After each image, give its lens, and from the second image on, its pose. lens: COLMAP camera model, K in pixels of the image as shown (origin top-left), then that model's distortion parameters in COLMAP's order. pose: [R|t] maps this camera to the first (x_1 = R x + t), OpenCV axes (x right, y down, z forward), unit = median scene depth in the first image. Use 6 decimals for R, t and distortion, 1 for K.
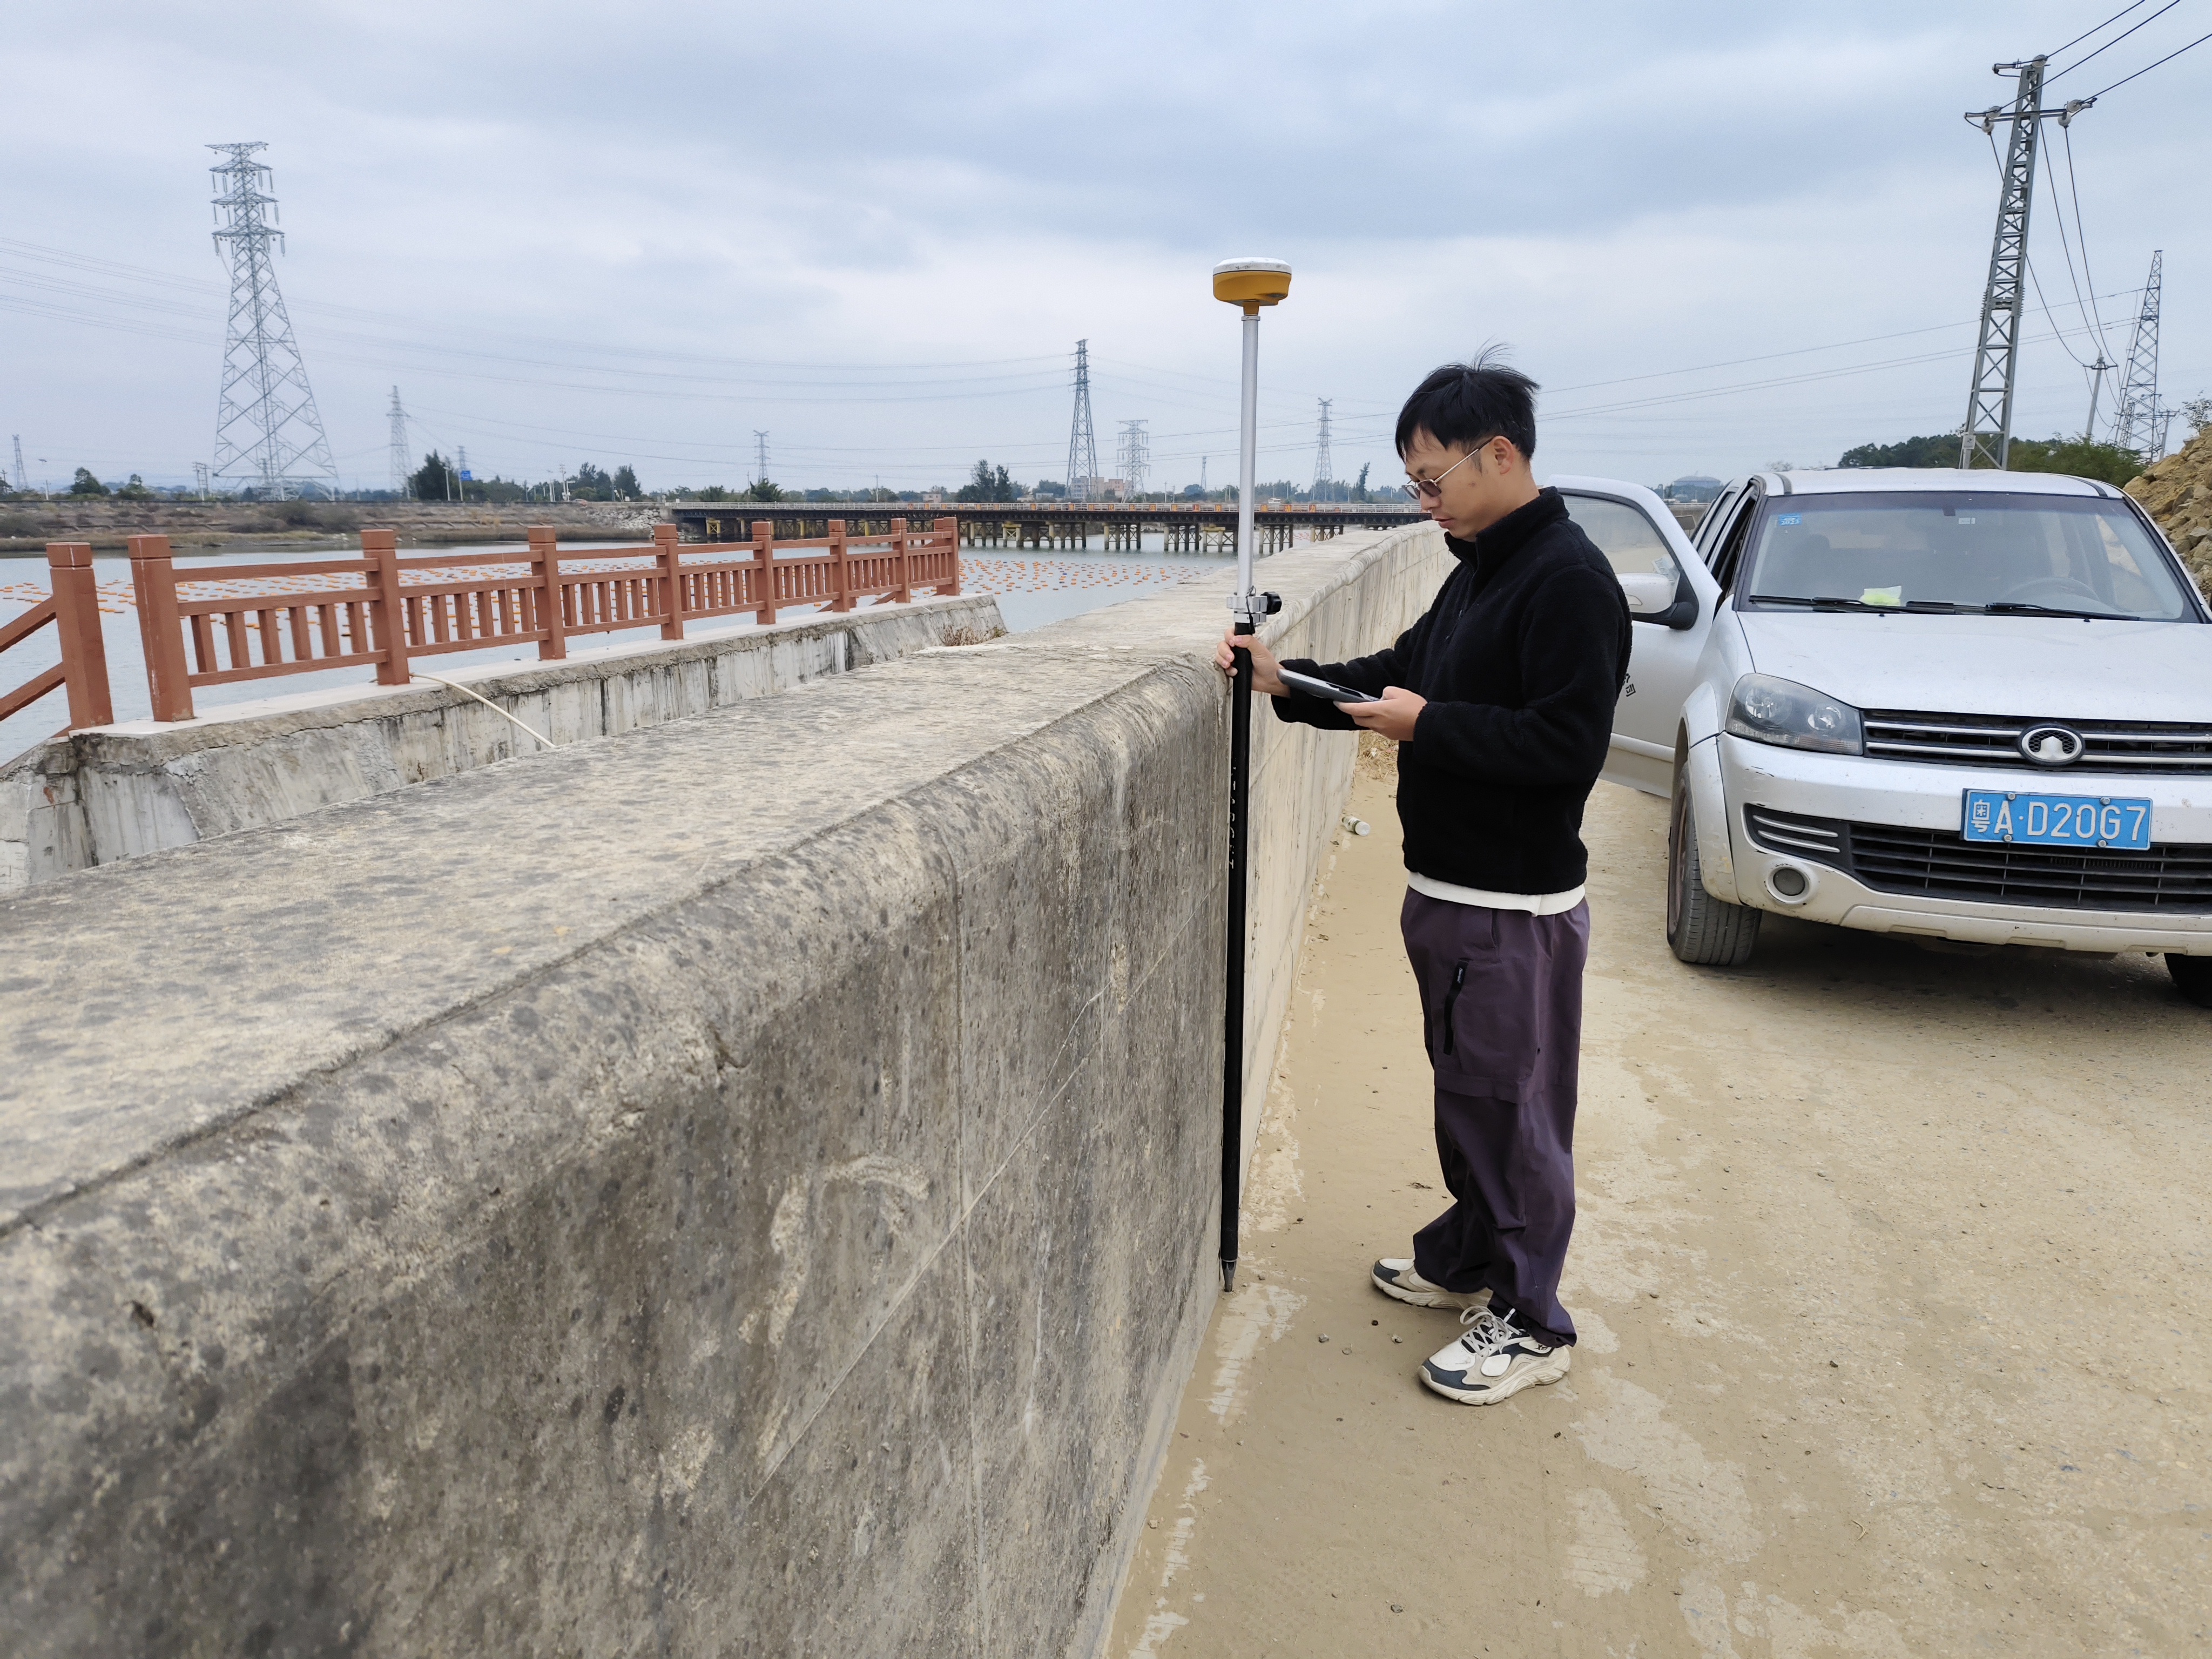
lens RADIAL K [[1478.1, 0, 1117.7], [0, 1478.1, 784.6], [0, 0, 1]] dist [0.045858, -0.052881]
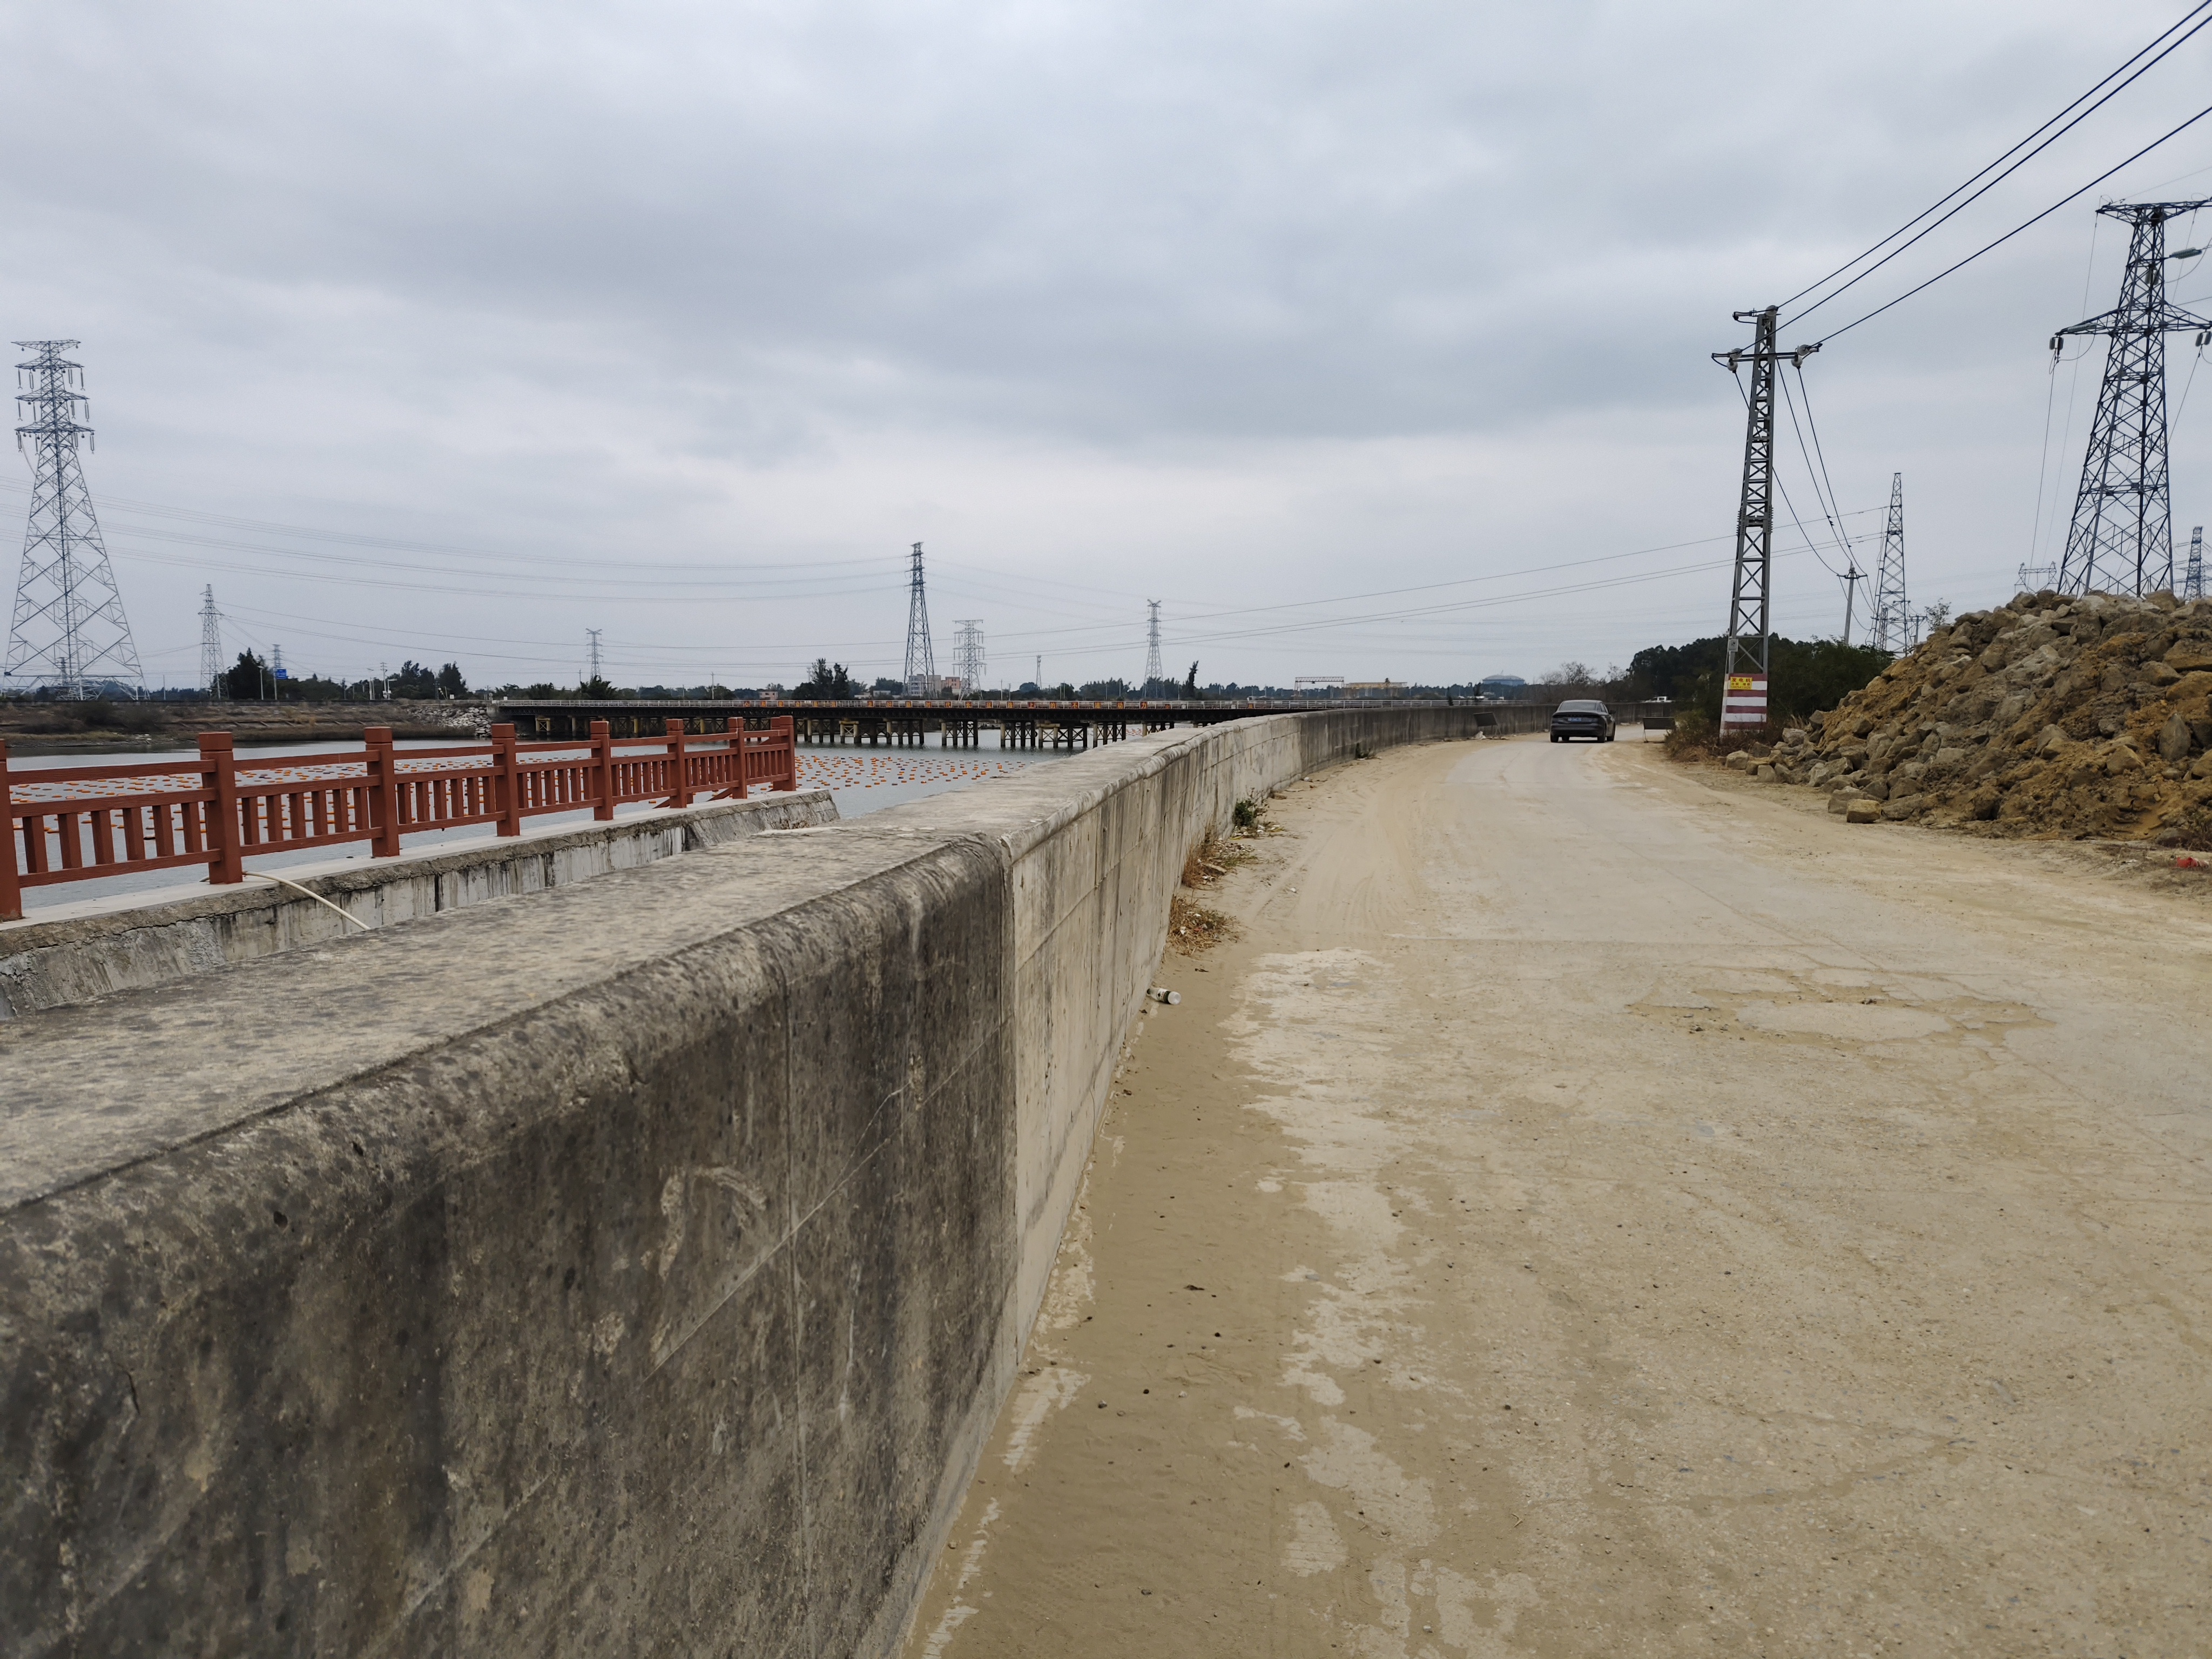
lens RADIAL K [[1466.3, 0, 1094.7], [0, 1466.3, 847.7], [0, 0, 1]] dist [0.068250, -0.080891]
pose [[0.995549, -0.011501, 0.093541, 0.007770], [0.019646, 0.996047, -0.086624, 0.008728], [-0.092175, 0.088076, 0.991840, -0.062095]]
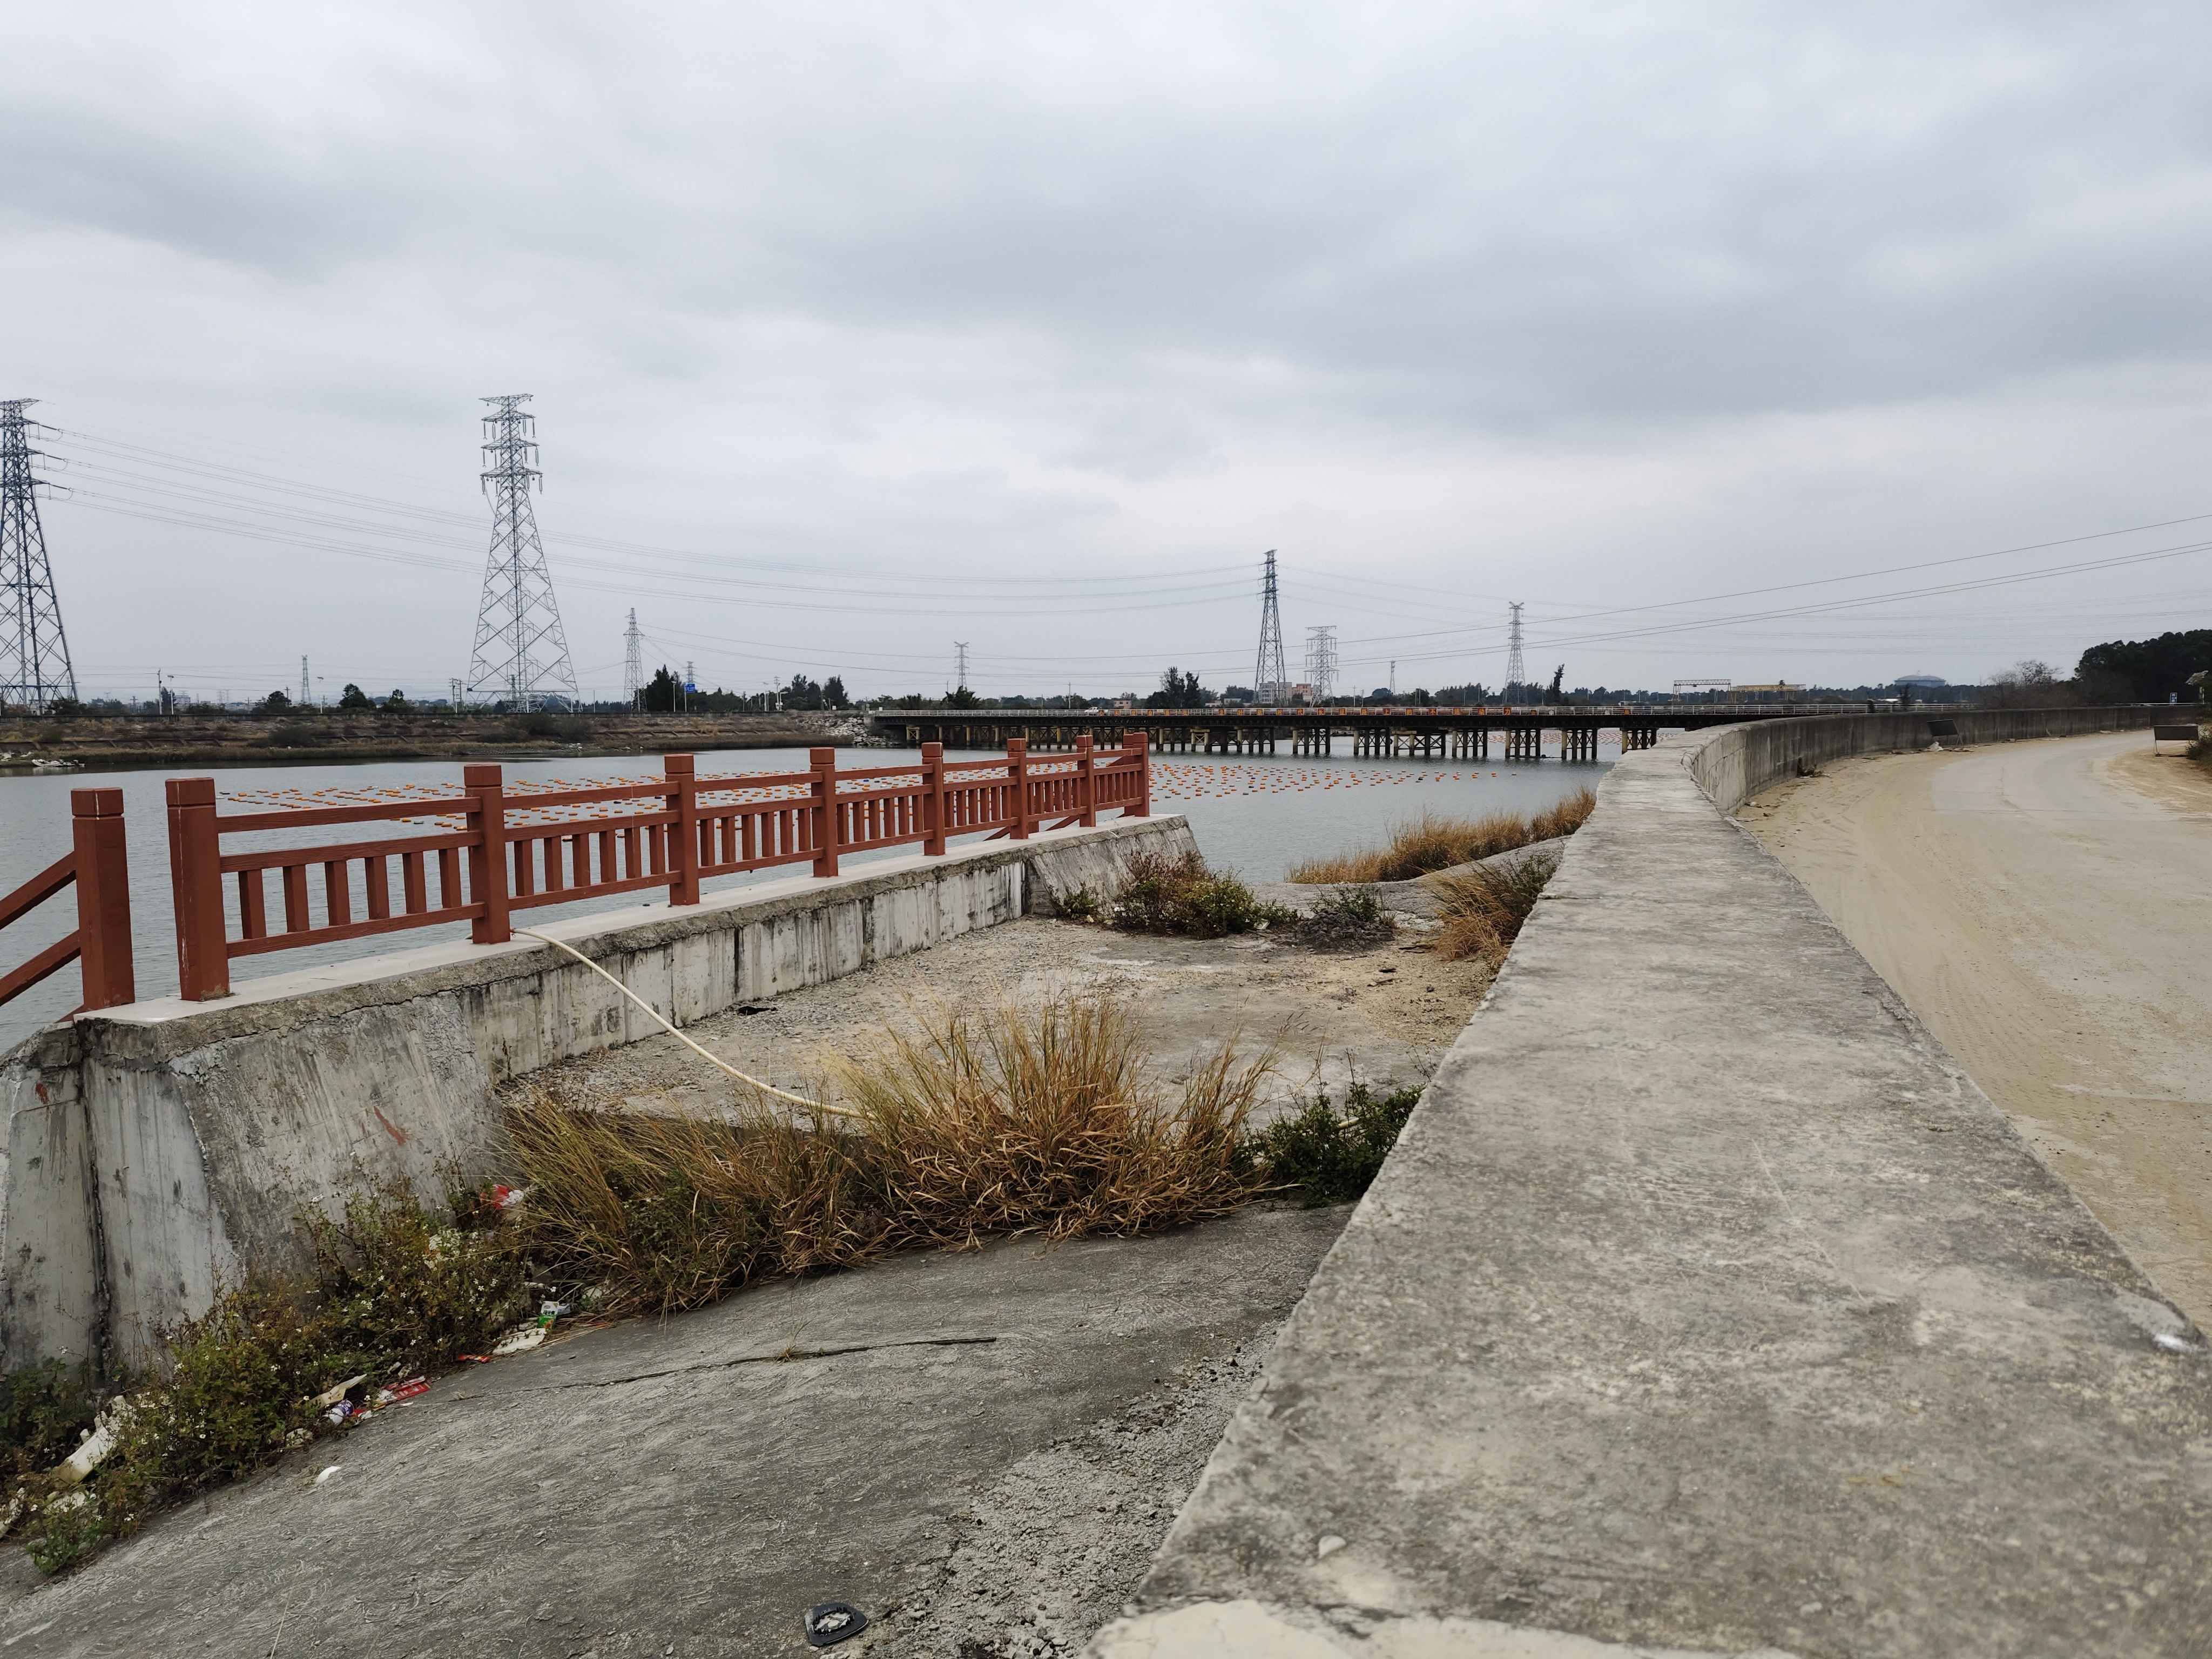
lens RADIAL K [[1478.1, 0, 1117.7], [0, 1478.1, 784.6], [0, 0, 1]] dist [0.045858, -0.052881]
pose [[0.992121, -0.001217, -0.125276, -0.026670], [-0.015763, 0.990794, -0.134461, -0.052534], [0.124287, 0.135376, 0.982968, 0.217726]]
